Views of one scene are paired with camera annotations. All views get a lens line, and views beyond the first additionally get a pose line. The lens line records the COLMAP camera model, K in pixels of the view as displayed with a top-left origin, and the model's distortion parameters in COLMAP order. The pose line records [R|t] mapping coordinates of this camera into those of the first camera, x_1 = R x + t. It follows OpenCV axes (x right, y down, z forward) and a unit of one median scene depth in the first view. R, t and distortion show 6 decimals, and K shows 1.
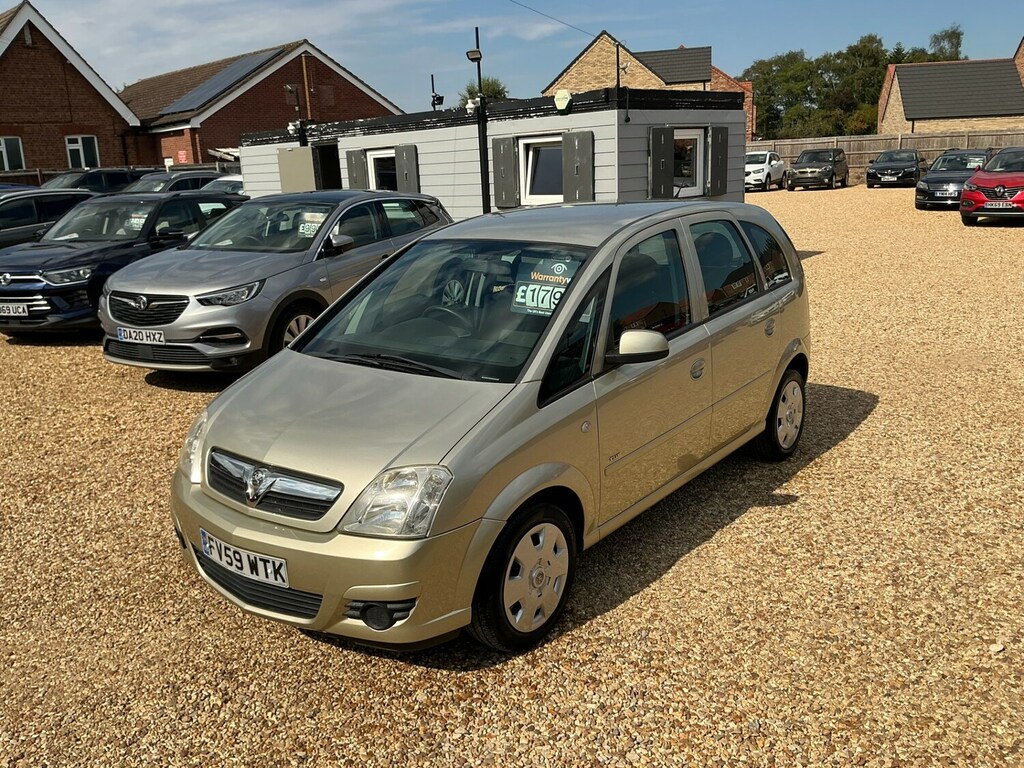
lens RADIAL K [[865.4, 0, 504.3], [0, 865.4, 382.0], [0, 0, 1]] dist [0.070538, -0.157956]
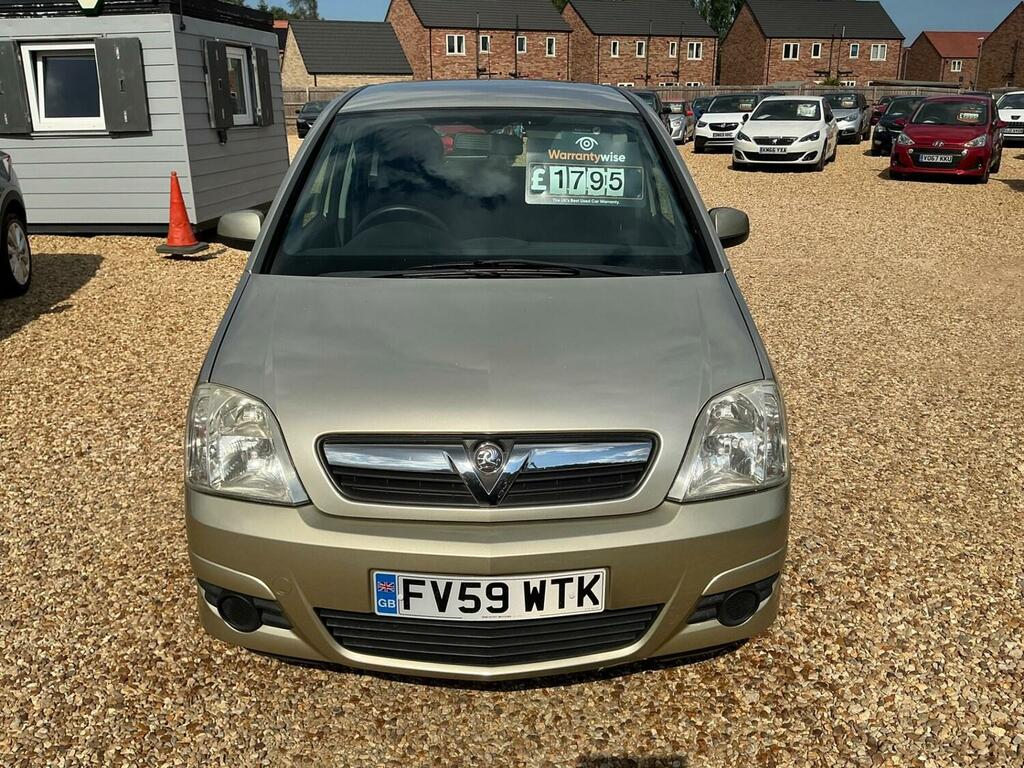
lens RADIAL K [[865.4, 0, 504.3], [0, 865.4, 382.0], [0, 0, 1]] dist [0.070538, -0.157956]
pose [[0.773268, -0.154275, 0.615025, -0.508765], [0.126913, 0.987979, 0.088261, 0.004829], [-0.621248, 0.009805, 0.783553, 0.415638]]
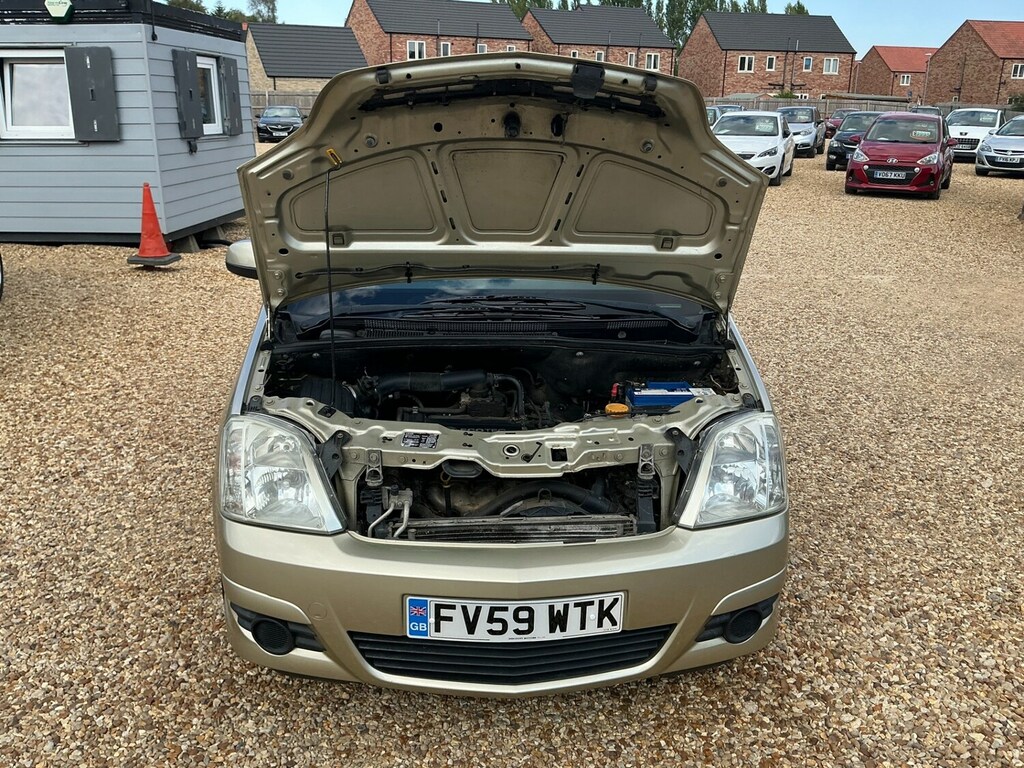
lens RADIAL K [[865.4, 0, 504.3], [0, 865.4, 382.0], [0, 0, 1]] dist [0.070538, -0.157956]
pose [[0.742416, -0.149618, 0.653019, -0.555382], [0.121004, 0.988659, 0.088950, -0.020592], [-0.658921, 0.012980, 0.752100, 0.416307]]
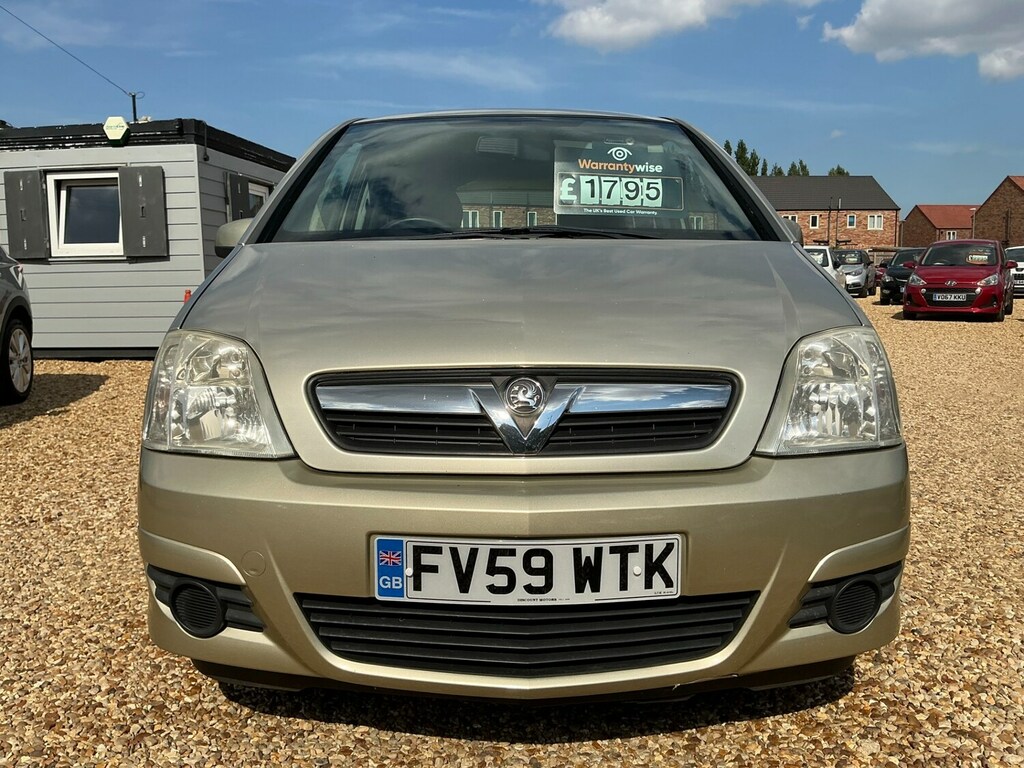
lens RADIAL K [[865.7, 0, 503.7], [0, 865.7, 381.4], [0, 0, 1]] dist [0.058734, -0.140102]
pose [[0.781487, -0.035404, 0.622916, -0.467983], [0.128096, 0.986225, -0.104653, 0.120259], [-0.610630, 0.161578, 0.775257, 0.510736]]
